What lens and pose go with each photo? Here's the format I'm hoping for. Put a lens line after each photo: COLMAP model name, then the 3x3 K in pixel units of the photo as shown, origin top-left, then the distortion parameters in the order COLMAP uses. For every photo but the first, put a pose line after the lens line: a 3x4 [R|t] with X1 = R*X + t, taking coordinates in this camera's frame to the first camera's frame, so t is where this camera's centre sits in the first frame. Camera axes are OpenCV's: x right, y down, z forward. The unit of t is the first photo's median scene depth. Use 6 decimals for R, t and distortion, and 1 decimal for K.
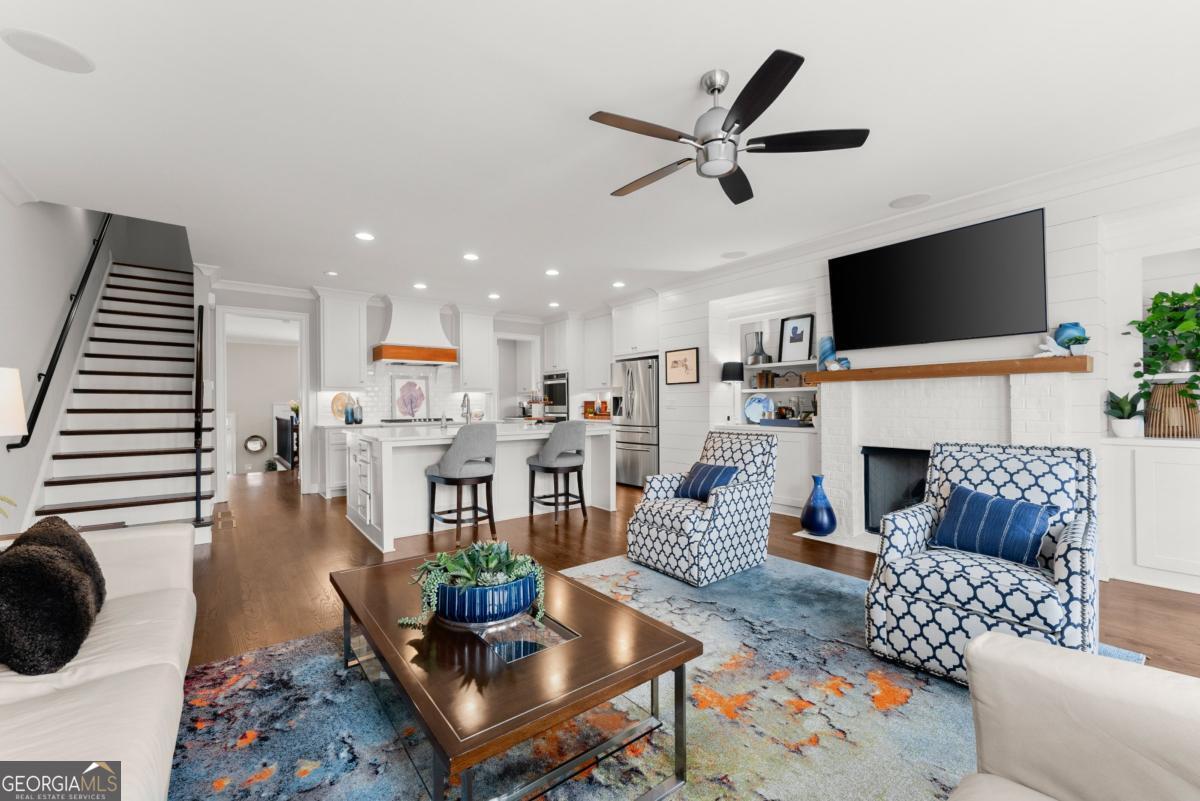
lens RADIAL K [[491.3, 0, 604.3], [0, 491.3, 402.0], [0, 0, 1]] dist [0.001559, 0.000406]
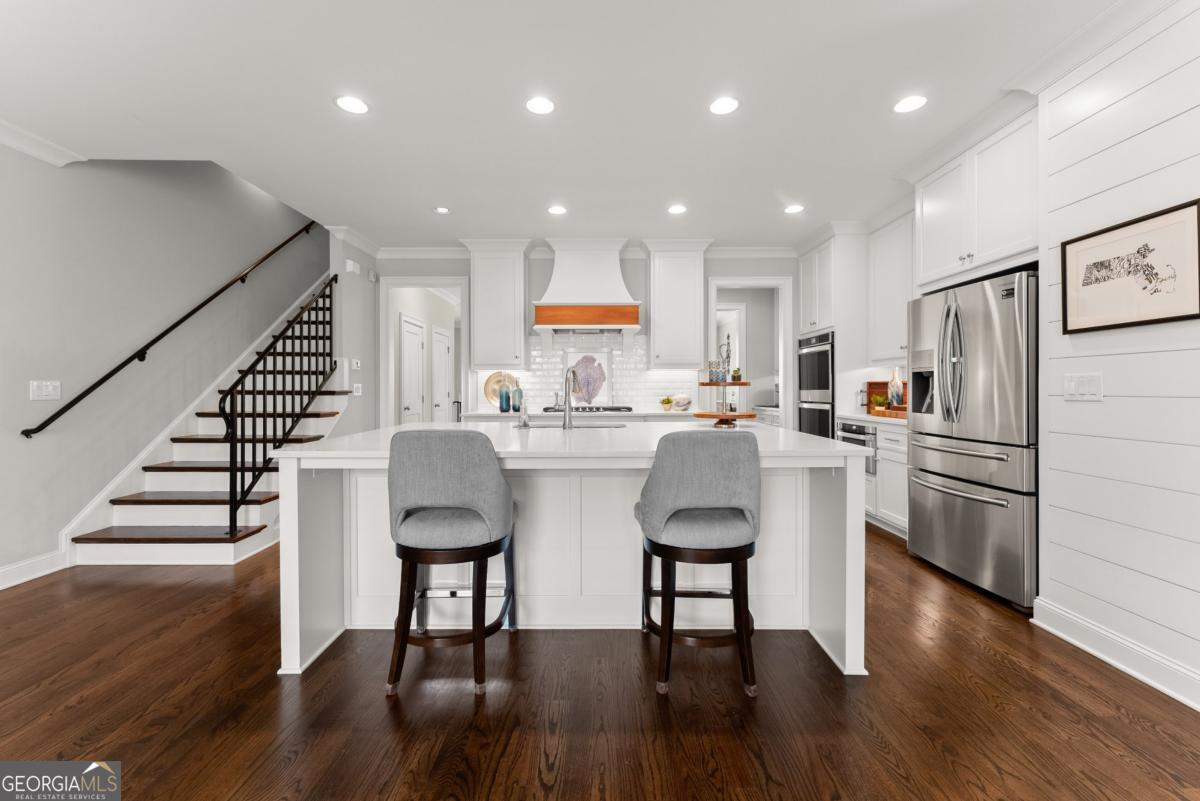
lens RADIAL K [[491.3, 0, 593.2], [0, 491.3, 387.0], [0, 0, 1]] dist [0.001559, 0.000406]
pose [[0.787193, 0.003329, -0.616697, 0.069974], [-0.001838, 0.999994, 0.003053, 0.002989], [0.616704, -0.001270, 0.787194, 0.458385]]
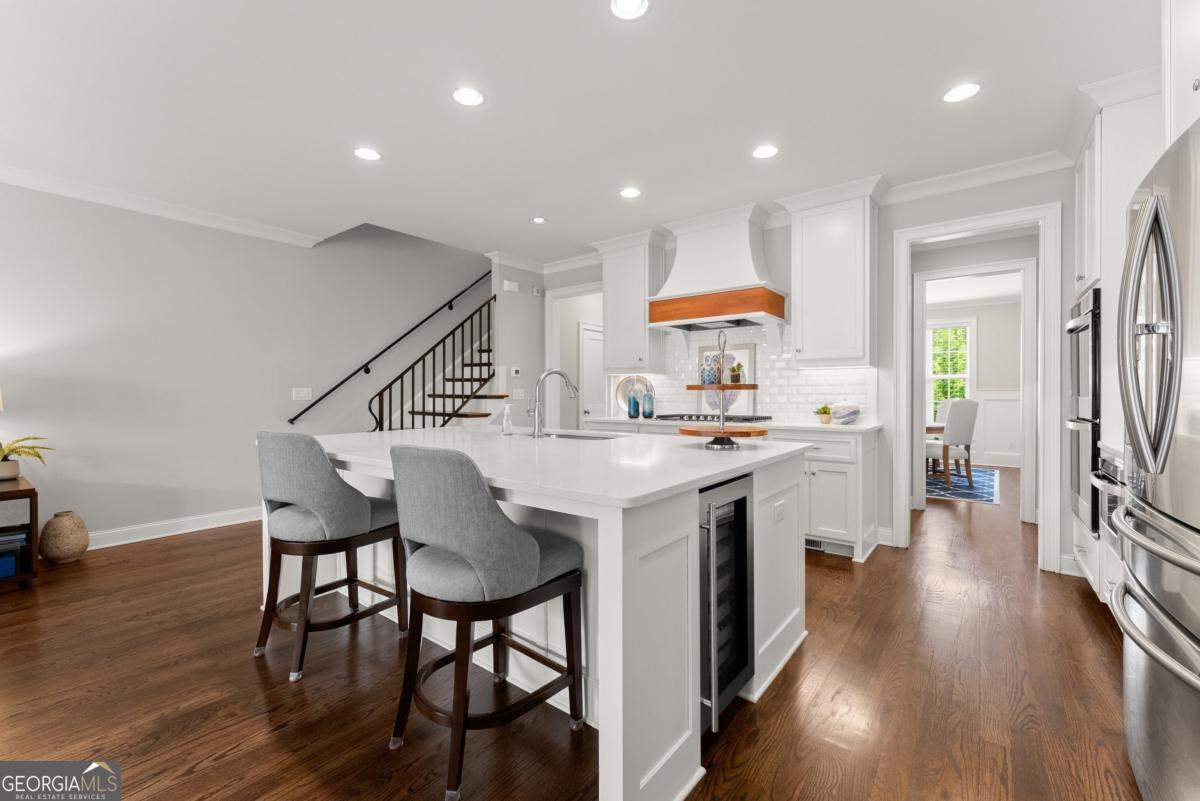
lens RADIAL K [[491.3, 0, 605.6], [0, 491.3, 404.1], [0, 0, 1]] dist [0.001559, 0.000406]
pose [[0.242484, 0.028094, -0.969749, 0.183140], [0.001816, 0.999566, 0.029412, 0.002717], [0.970154, -0.008894, 0.242328, 0.753424]]
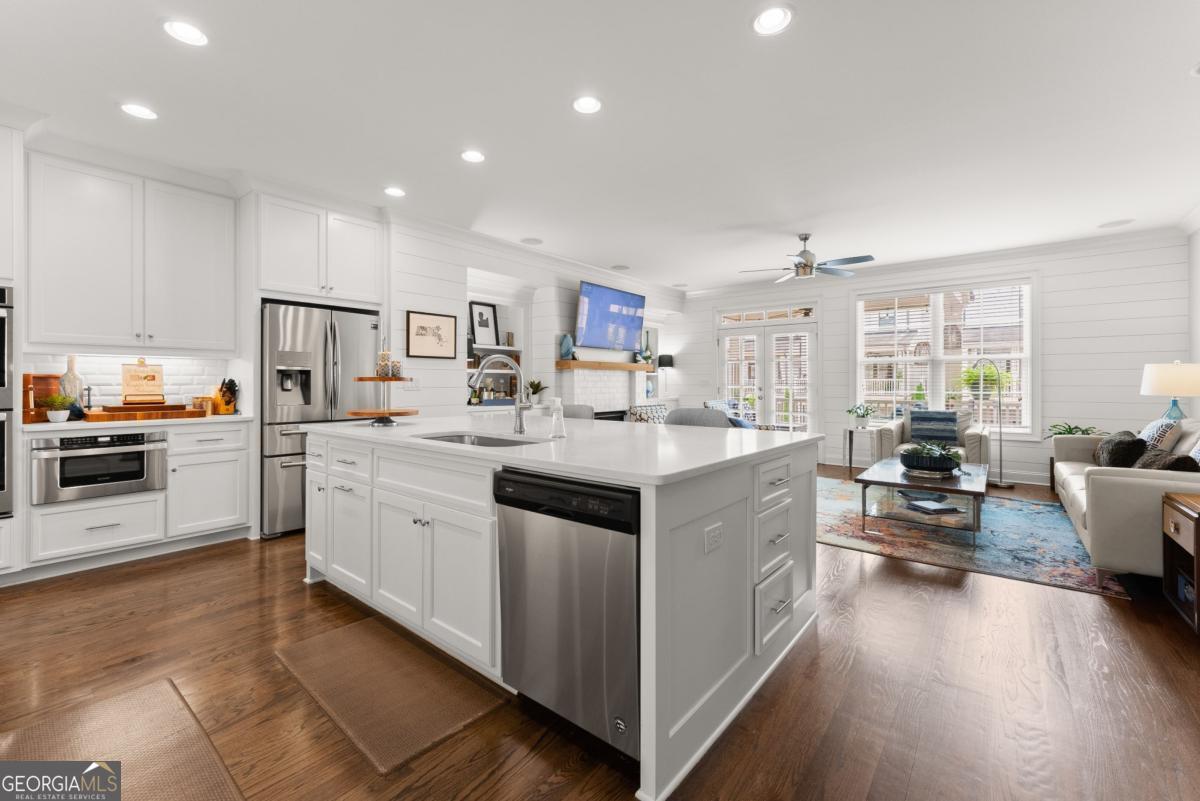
lens RADIAL K [[491.3, 0, 583.5], [0, 491.3, 382.1], [0, 0, 1]] dist [0.001559, 0.000406]
pose [[-0.205678, 0.009722, 0.978571, -0.578372], [-0.001796, 0.999945, -0.010311, 0.007853], [-0.978618, -0.003878, -0.205649, 0.821788]]
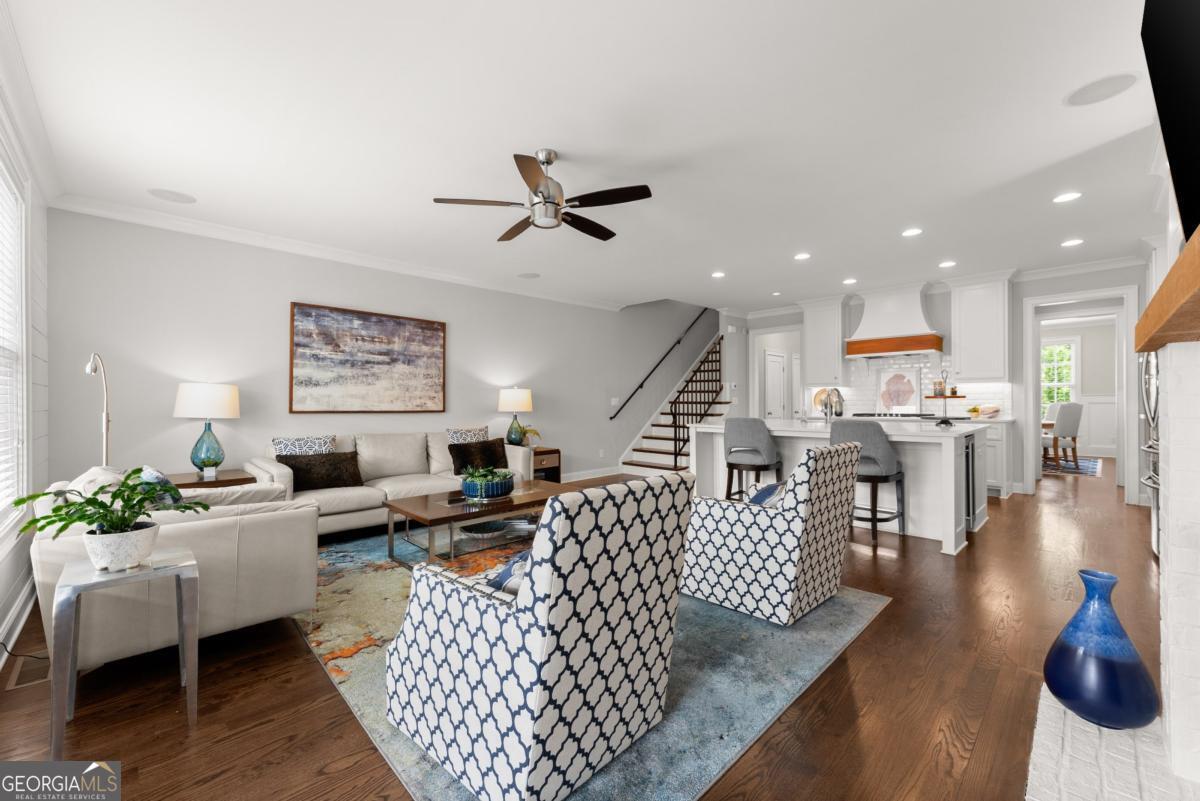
lens RADIAL K [[491.3, 0, 592.2], [0, 491.3, 409.5], [0, 0, 1]] dist [0.001559, 0.000406]
pose [[0.110217, 0.024393, -0.993608, 0.525932], [0.010042, 0.999620, 0.025654, -0.004046], [0.993857, -0.012805, 0.109930, 0.325633]]
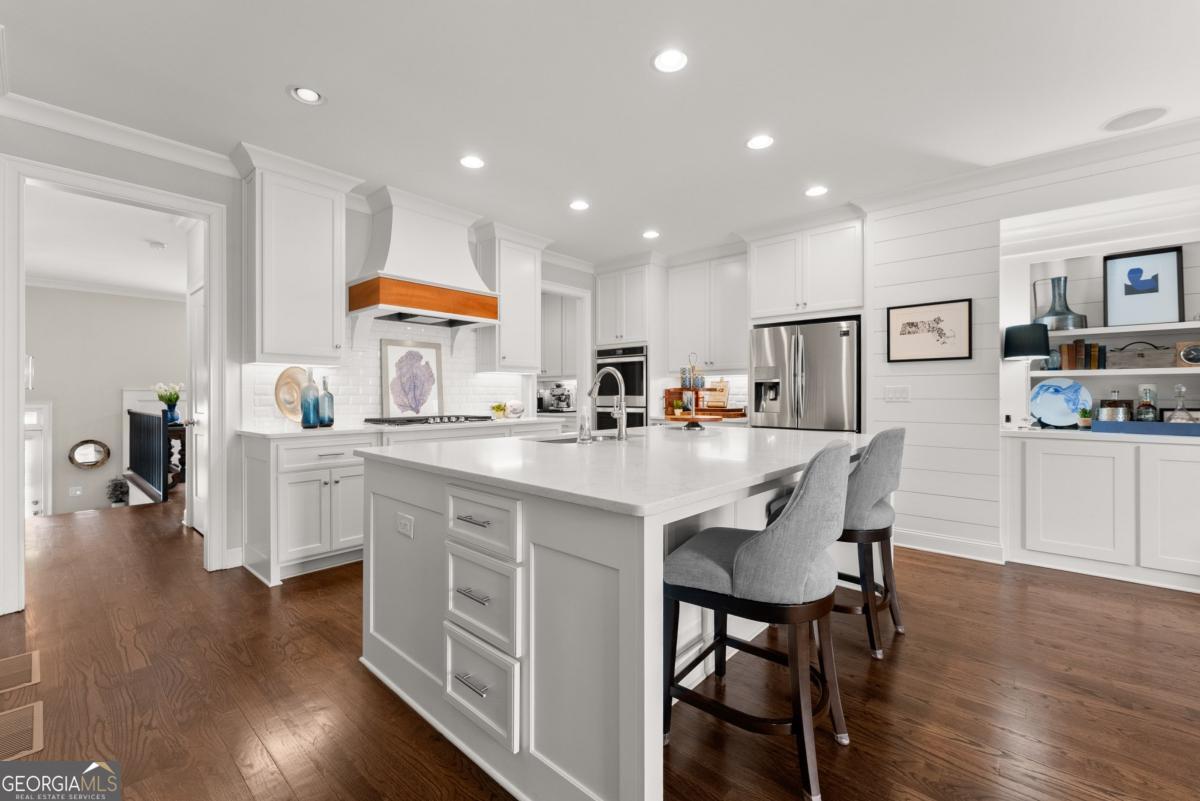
lens RADIAL K [[491.3, 0, 600.7], [0, 491.3, 397.1], [0, 0, 1]] dist [0.001559, 0.000406]
pose [[0.982245, 0.007886, 0.187437, -0.308195], [-0.009139, 0.999941, 0.005823, 0.006858], [-0.187380, -0.007432, 0.982259, 0.430001]]
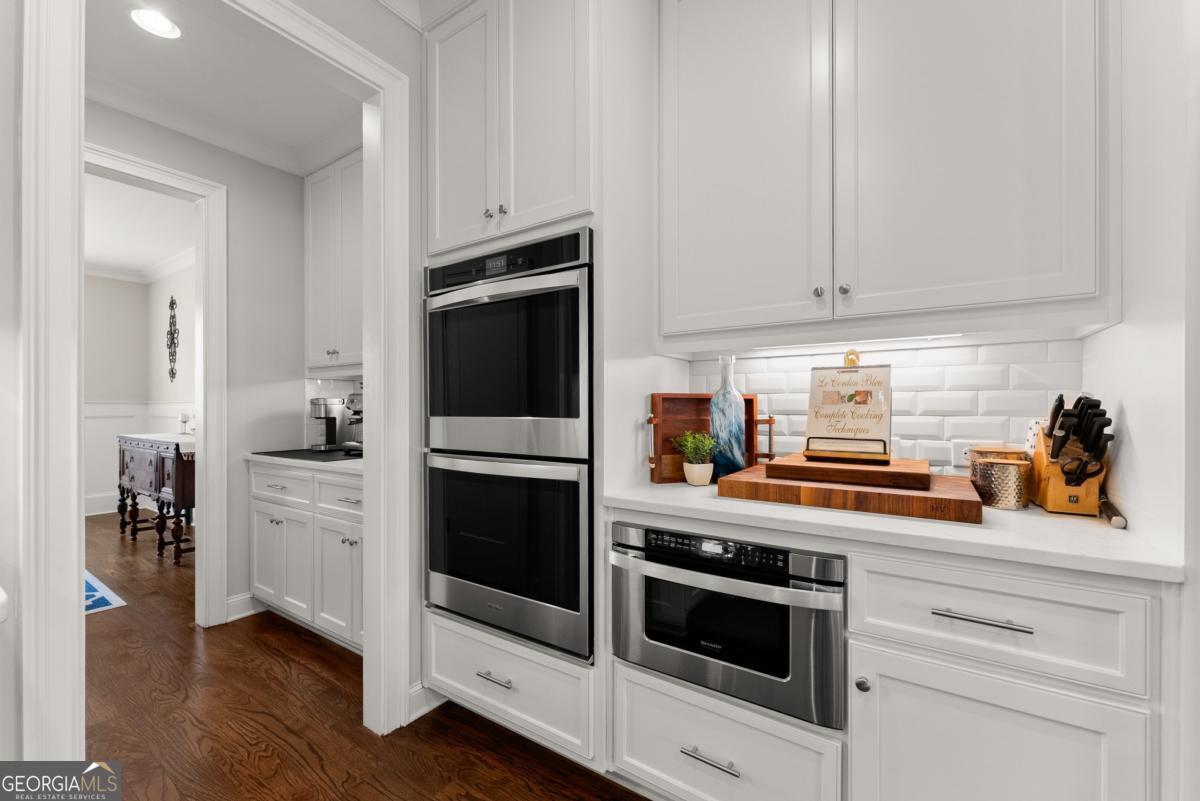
lens RADIAL K [[491.3, 0, 599.3], [0, 491.3, 406.9], [0, 0, 1]] dist [0.001559, 0.000406]
pose [[0.951202, 0.011396, 0.308360, -0.147845], [-0.011059, 0.999935, -0.002840, 0.004788], [-0.308372, -0.000709, 0.951266, 0.995464]]
